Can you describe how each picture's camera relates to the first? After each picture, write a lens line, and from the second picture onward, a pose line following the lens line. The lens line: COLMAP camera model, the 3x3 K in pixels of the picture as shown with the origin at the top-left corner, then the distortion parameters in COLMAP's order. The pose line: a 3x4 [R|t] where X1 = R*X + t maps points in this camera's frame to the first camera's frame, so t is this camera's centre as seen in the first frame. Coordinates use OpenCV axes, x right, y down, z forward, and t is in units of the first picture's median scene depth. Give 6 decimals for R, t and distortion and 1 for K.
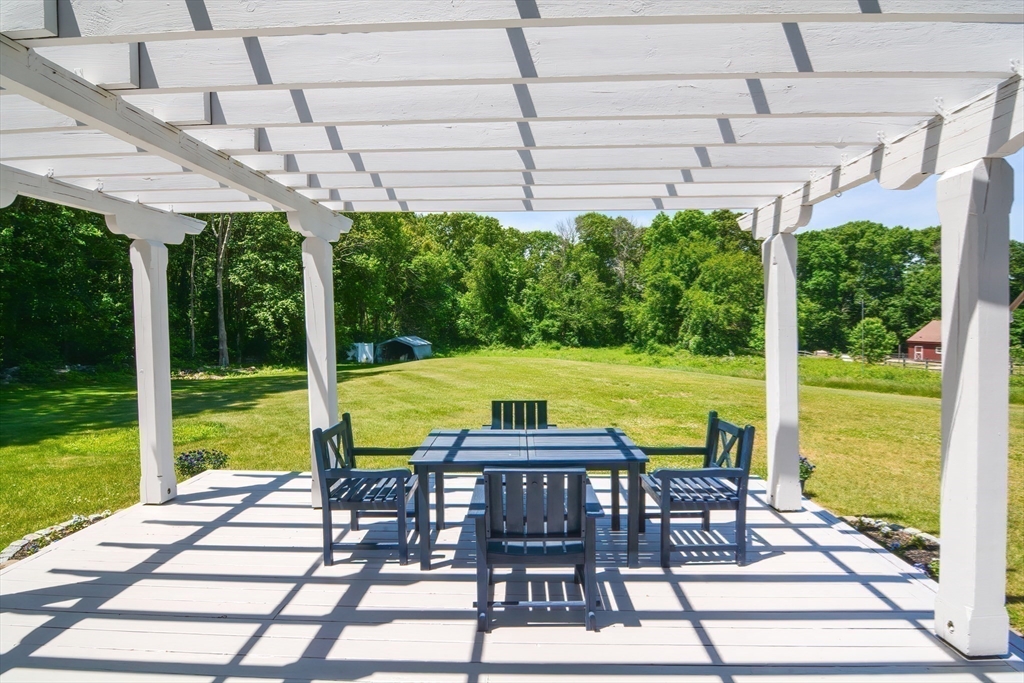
lens RADIAL K [[497.3, 0, 513.1], [0, 497.3, 335.8], [0, 0, 1]] dist [-0.002989, -0.002573]
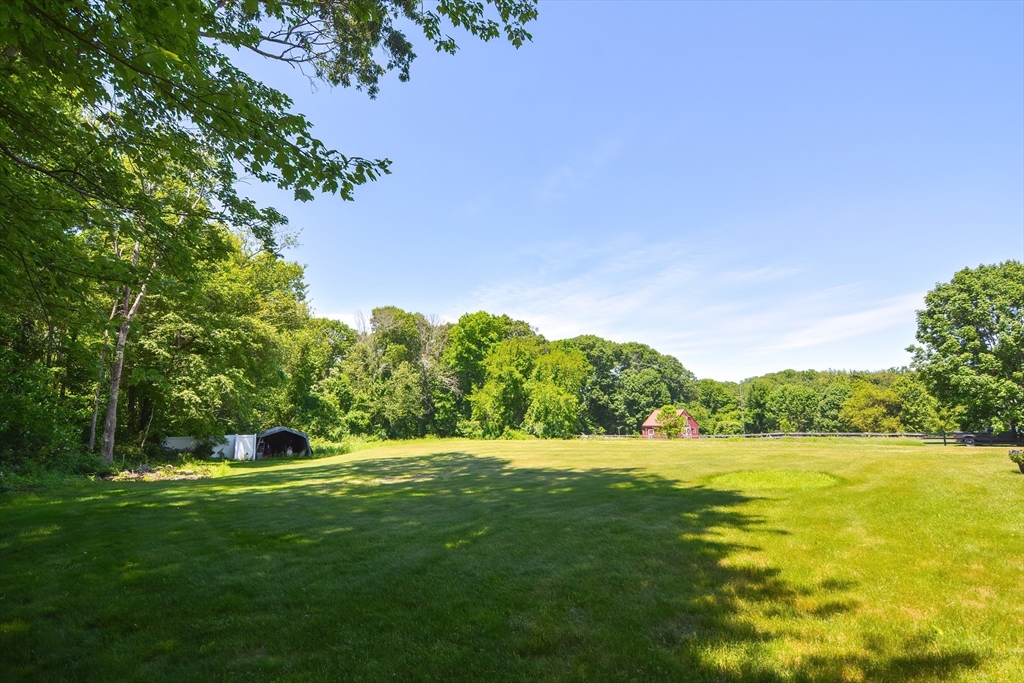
lens RADIAL K [[497.3, 0, 512.8], [0, 497.3, 340.8], [0, 0, 1]] dist [-0.002989, -0.002573]
pose [[0.843018, 0.073620, 0.532823, -0.193815], [0.024496, 0.984307, -0.174757, 0.008510], [-0.537327, 0.160375, 0.827985, 0.035347]]
